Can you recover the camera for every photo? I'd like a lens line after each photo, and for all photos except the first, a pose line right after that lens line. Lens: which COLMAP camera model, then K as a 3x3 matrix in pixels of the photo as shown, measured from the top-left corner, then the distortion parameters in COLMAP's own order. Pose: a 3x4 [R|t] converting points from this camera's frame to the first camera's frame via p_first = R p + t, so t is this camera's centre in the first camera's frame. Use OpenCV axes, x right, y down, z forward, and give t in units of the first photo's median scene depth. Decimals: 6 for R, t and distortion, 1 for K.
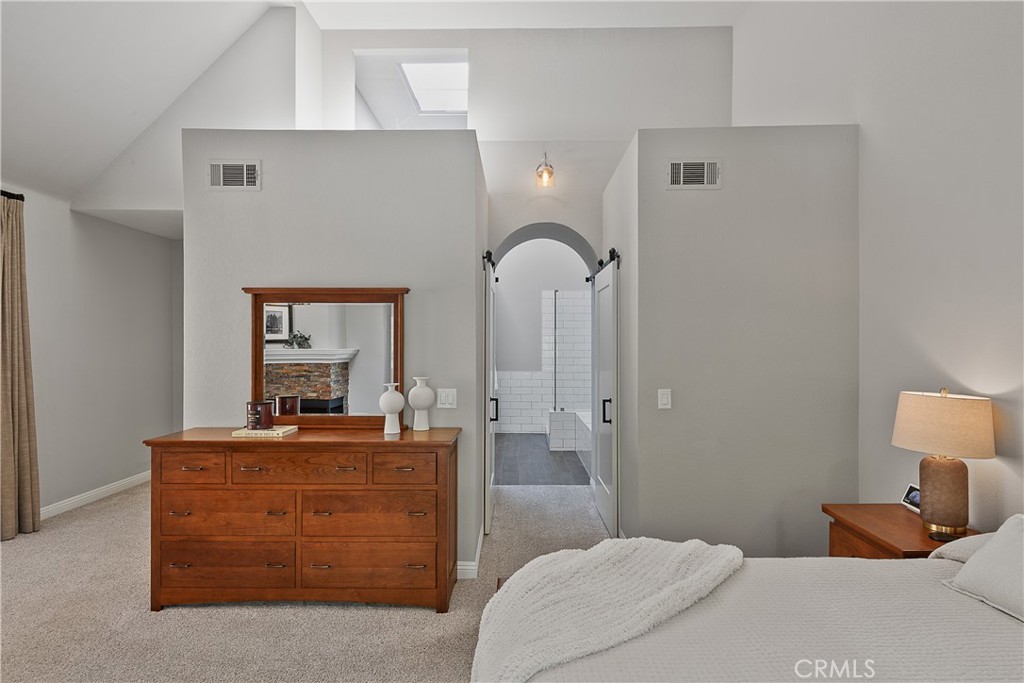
lens RADIAL K [[564.3, 0, 513.8], [0, 564.3, 349.1], [0, 0, 1]] dist [0.045778, -0.037738]
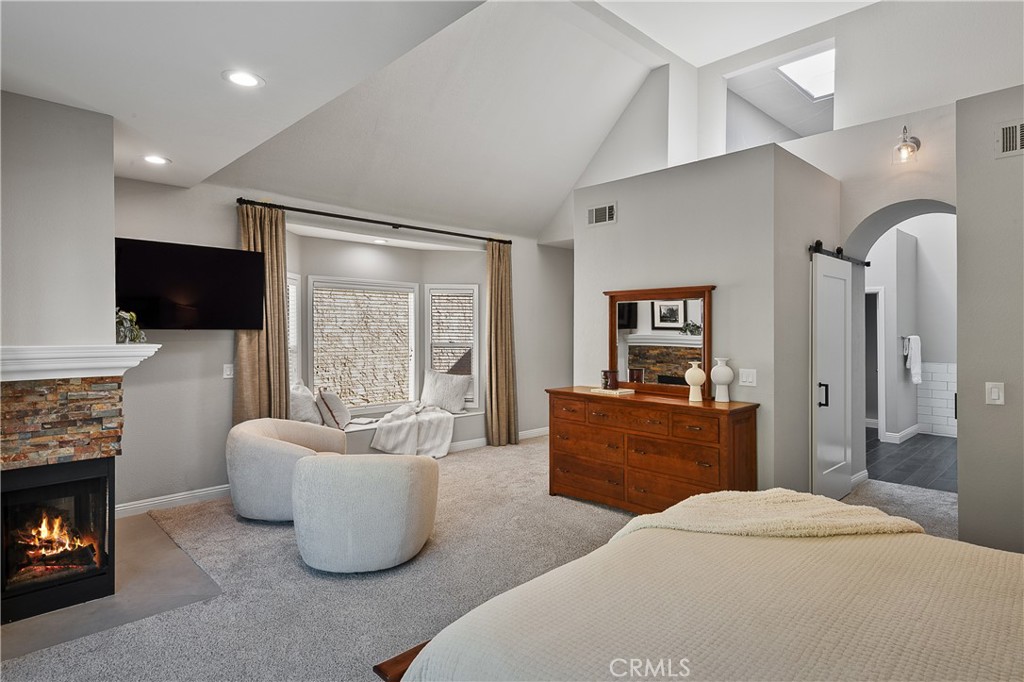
lens RADIAL K [[564.3, 0, 513.8], [0, 564.3, 348.6], [0, 0, 1]] dist [0.045778, -0.037738]
pose [[0.698388, 0.025138, -0.715278, 0.398945], [-0.010747, 0.999639, 0.024639, 0.003873], [0.715638, -0.009520, 0.698406, -0.174425]]
